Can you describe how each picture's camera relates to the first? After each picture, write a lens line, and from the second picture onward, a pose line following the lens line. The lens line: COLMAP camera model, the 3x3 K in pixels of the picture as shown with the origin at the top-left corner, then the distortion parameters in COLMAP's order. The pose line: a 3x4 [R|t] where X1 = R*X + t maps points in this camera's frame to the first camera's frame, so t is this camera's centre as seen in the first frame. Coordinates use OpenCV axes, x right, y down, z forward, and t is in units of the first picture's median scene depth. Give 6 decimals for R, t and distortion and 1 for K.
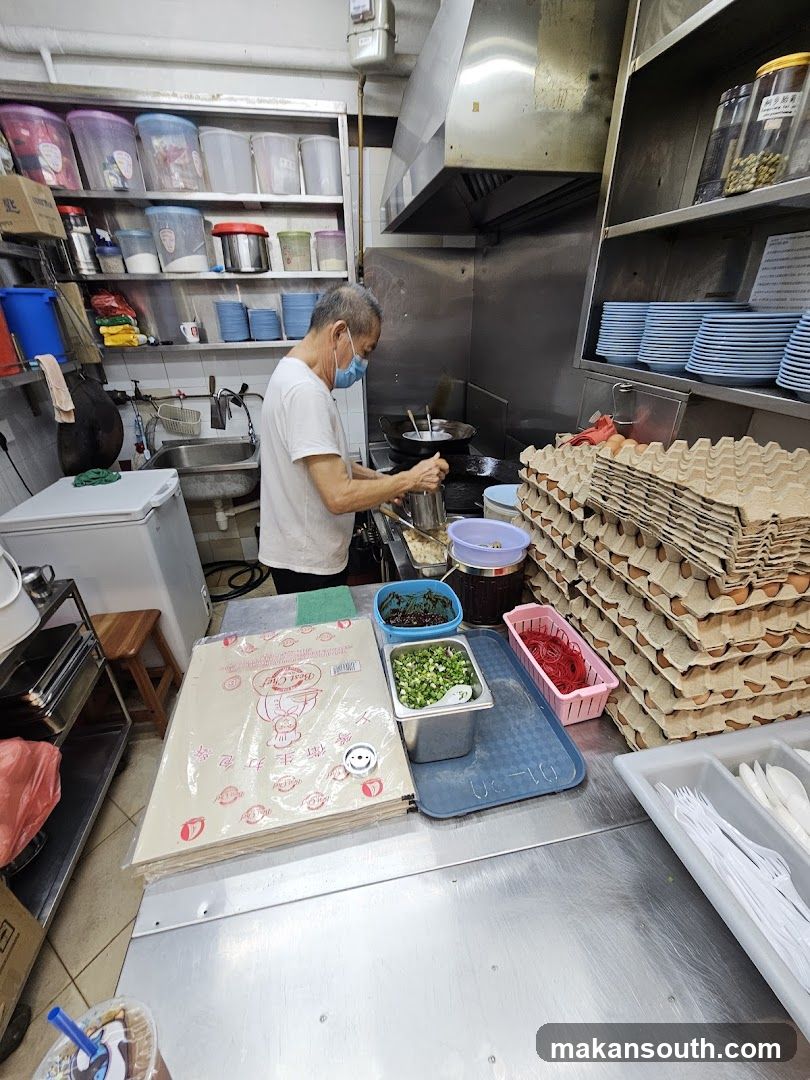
lens RADIAL K [[441.3, 0, 406.6], [0, 441.3, 528.8], [0, 0, 1]] dist [0.007246, 0.000164]
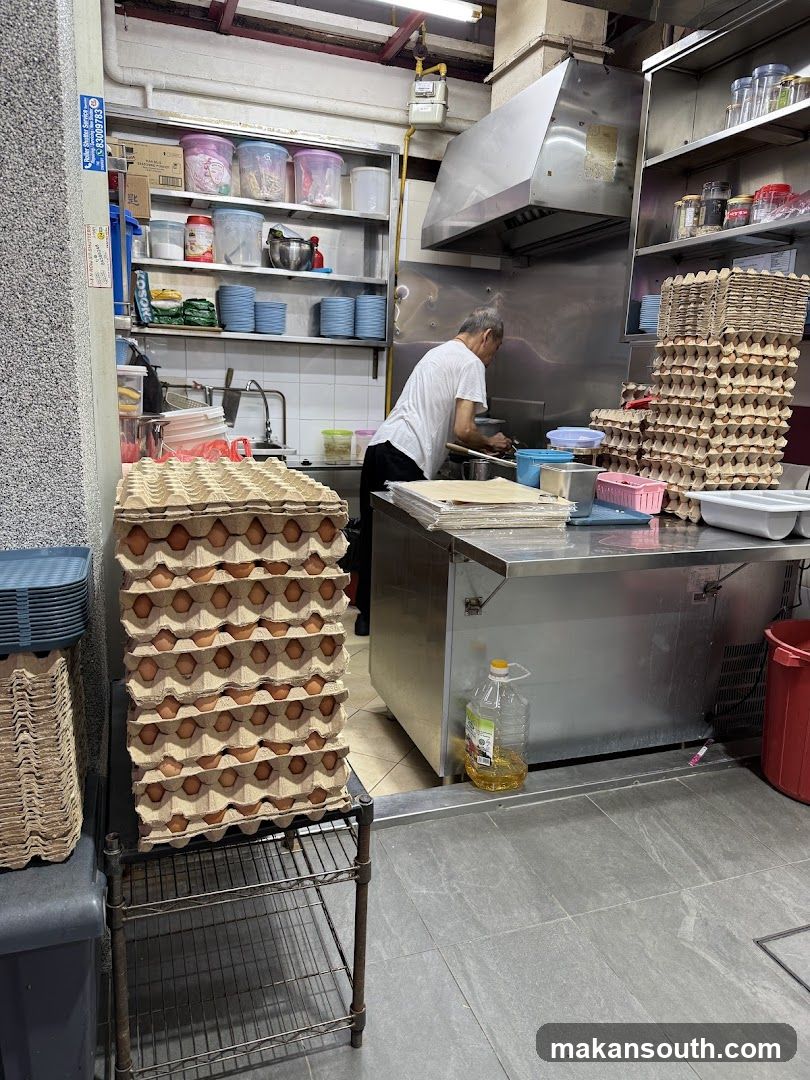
lens RADIAL K [[774.7, 0, 408.1], [0, 774.7, 541.4], [0, 0, 1]] dist [0.002724, -0.005907]
pose [[0.986885, 0.022362, 0.159869, -0.415792], [0.020074, 0.965670, -0.258995, 0.548849], [-0.160173, 0.258808, 0.952556, -0.651045]]
